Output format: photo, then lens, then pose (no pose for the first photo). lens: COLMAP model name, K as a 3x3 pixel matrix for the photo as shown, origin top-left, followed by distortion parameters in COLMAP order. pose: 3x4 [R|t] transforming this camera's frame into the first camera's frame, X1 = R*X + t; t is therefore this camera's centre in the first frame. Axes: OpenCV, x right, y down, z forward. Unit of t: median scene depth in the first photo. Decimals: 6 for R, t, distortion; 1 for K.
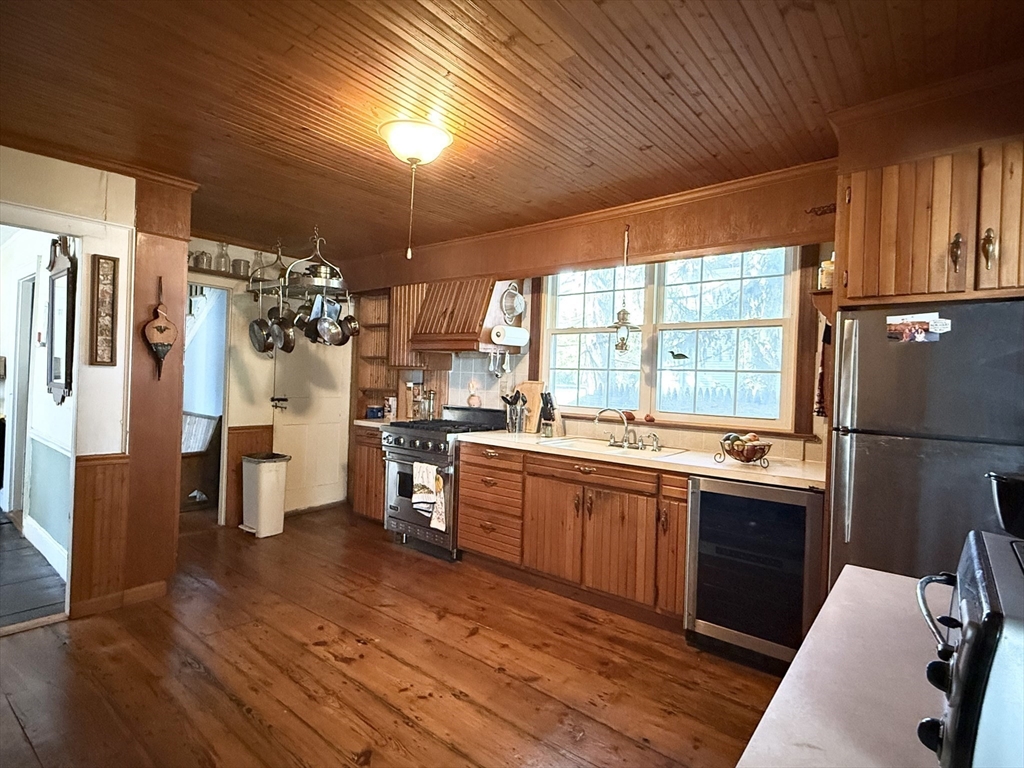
lens RADIAL K [[529.4, 0, 513.6], [0, 529.4, 384.2], [0, 0, 1]] dist [-0.002711, 0.001406]
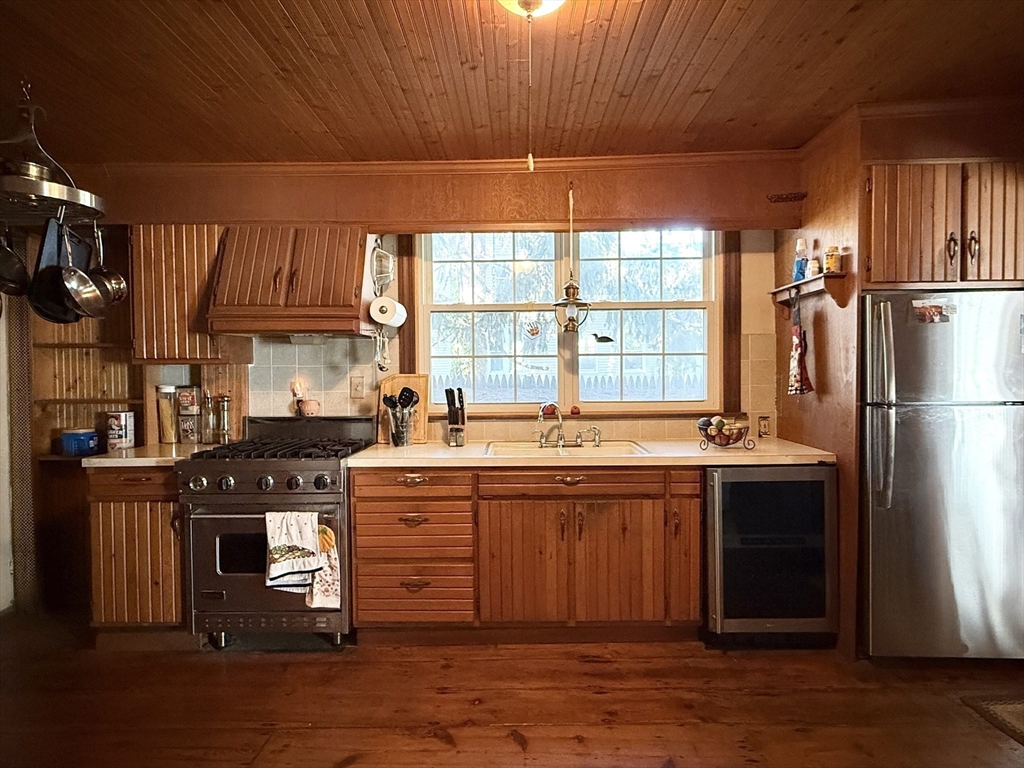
lens RADIAL K [[560.7, 0, 507.4], [0, 560.7, 385.8], [0, 0, 1]] dist [0.001003, 0.000182]
pose [[0.780264, -0.054958, 0.623031, -0.424990], [0.040952, 0.998484, 0.036789, -0.015695], [-0.624108, -0.003191, 0.781331, 0.360644]]
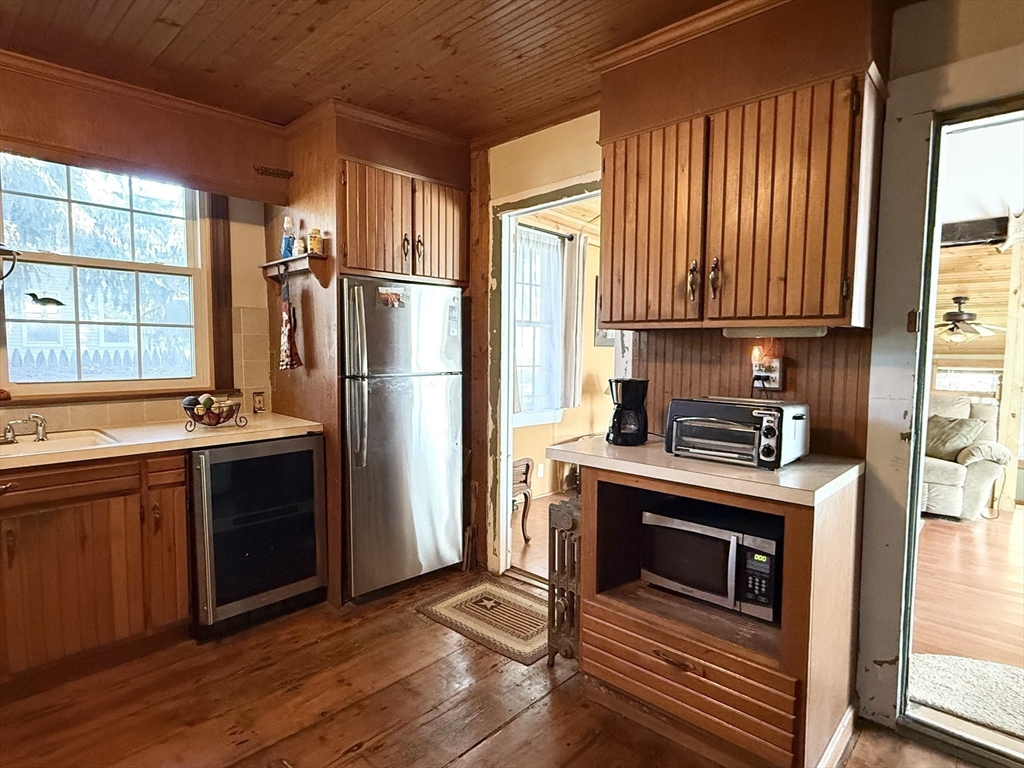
lens RADIAL K [[560.7, 0, 510.1], [0, 560.7, 385.1], [0, 0, 1]] dist [0.001003, 0.000182]
pose [[0.071551, -0.099284, 0.992483, -0.398379], [0.005391, 0.995058, 0.099153, -0.013506], [-0.997422, -0.001744, 0.071732, 0.343160]]
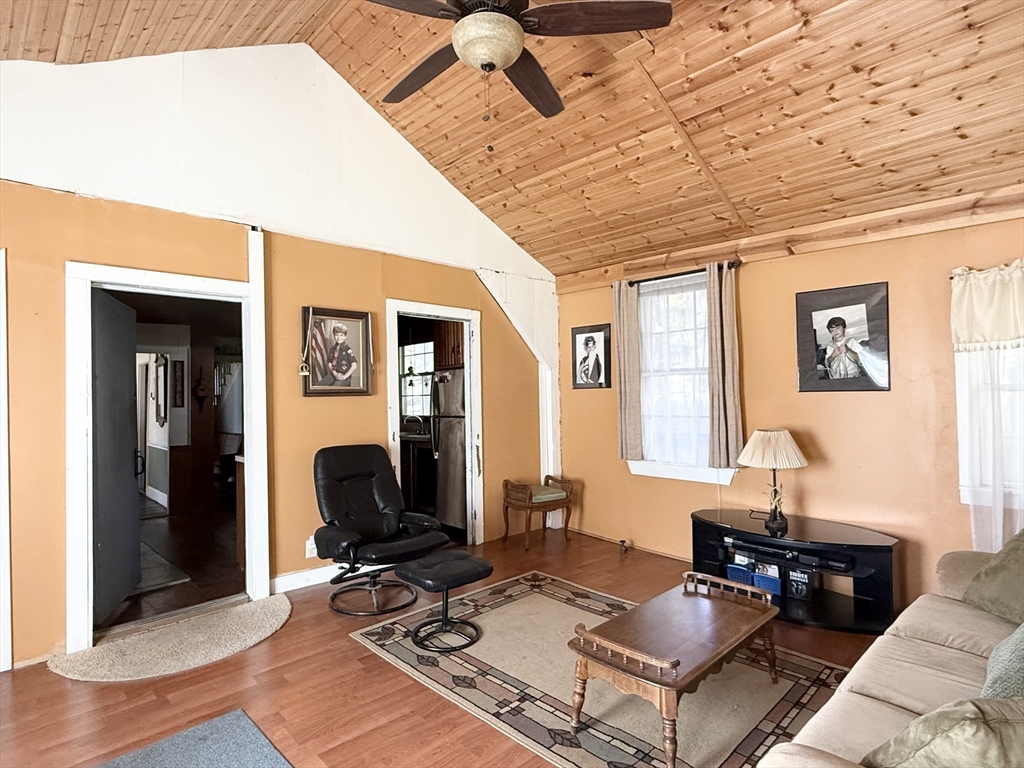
lens RADIAL K [[529.4, 0, 510.6], [0, 529.4, 384.5], [0, 0, 1]] dist [-0.002711, 0.001406]
pose [[0.991456, -0.060221, -0.115705, 0.804445], [0.055463, 0.997494, -0.043920, 0.040509], [0.118060, 0.037128, 0.992312, -0.971405]]
